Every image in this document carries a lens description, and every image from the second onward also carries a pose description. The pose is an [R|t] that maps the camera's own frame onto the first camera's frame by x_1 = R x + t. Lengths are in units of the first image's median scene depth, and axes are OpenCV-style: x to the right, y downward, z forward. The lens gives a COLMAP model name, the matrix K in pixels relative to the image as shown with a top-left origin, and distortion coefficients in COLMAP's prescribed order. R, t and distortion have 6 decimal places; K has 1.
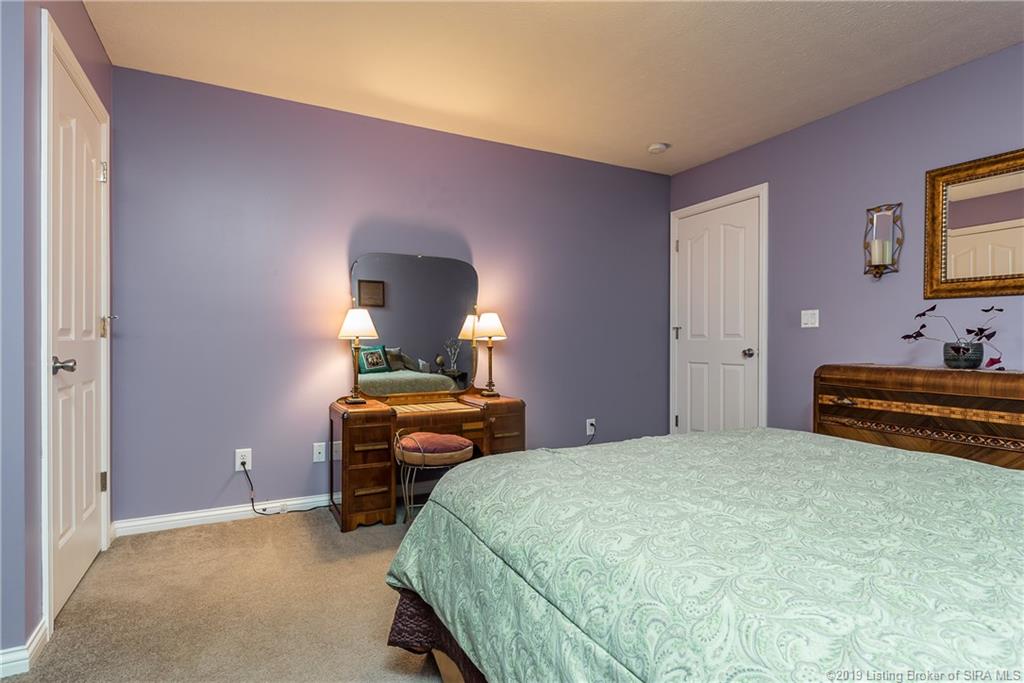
lens RADIAL K [[525.4, 0, 512.0], [0, 525.4, 341.5], [0, 0, 1]] dist [0.001793, 0.000412]
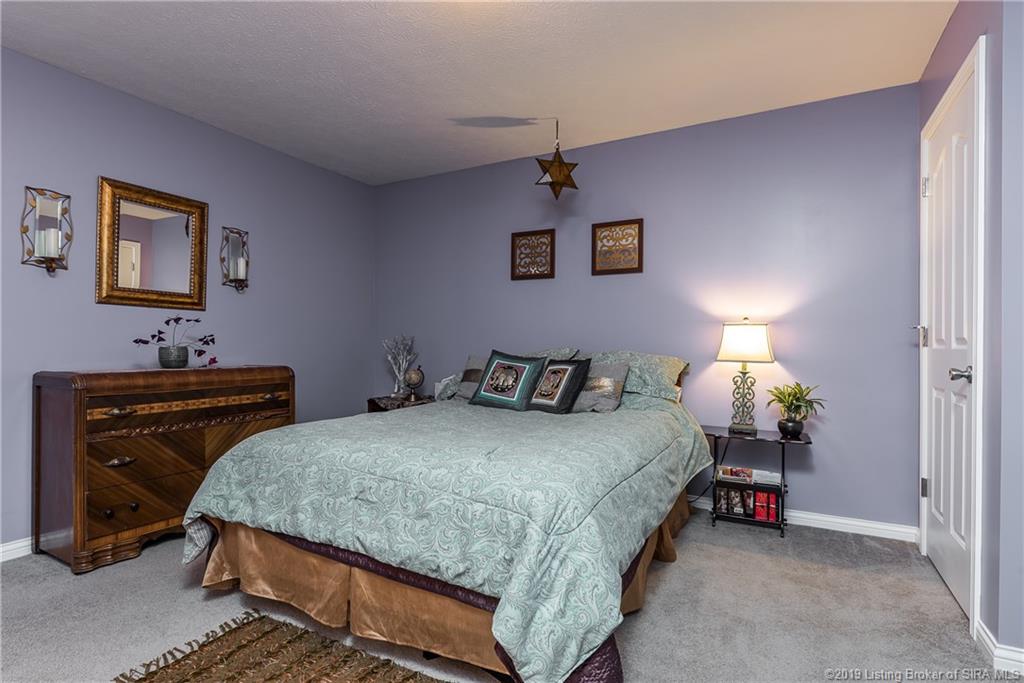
lens RADIAL K [[500.4, 0, 510.8], [0, 500.4, 344.0], [0, 0, 1]] dist [0.001052, 0.000189]
pose [[-0.556373, 0.002734, 0.830928, -0.488840], [0.003200, 0.999994, -0.001147, 0.000465], [-0.830927, 0.002021, -0.556378, 0.976079]]
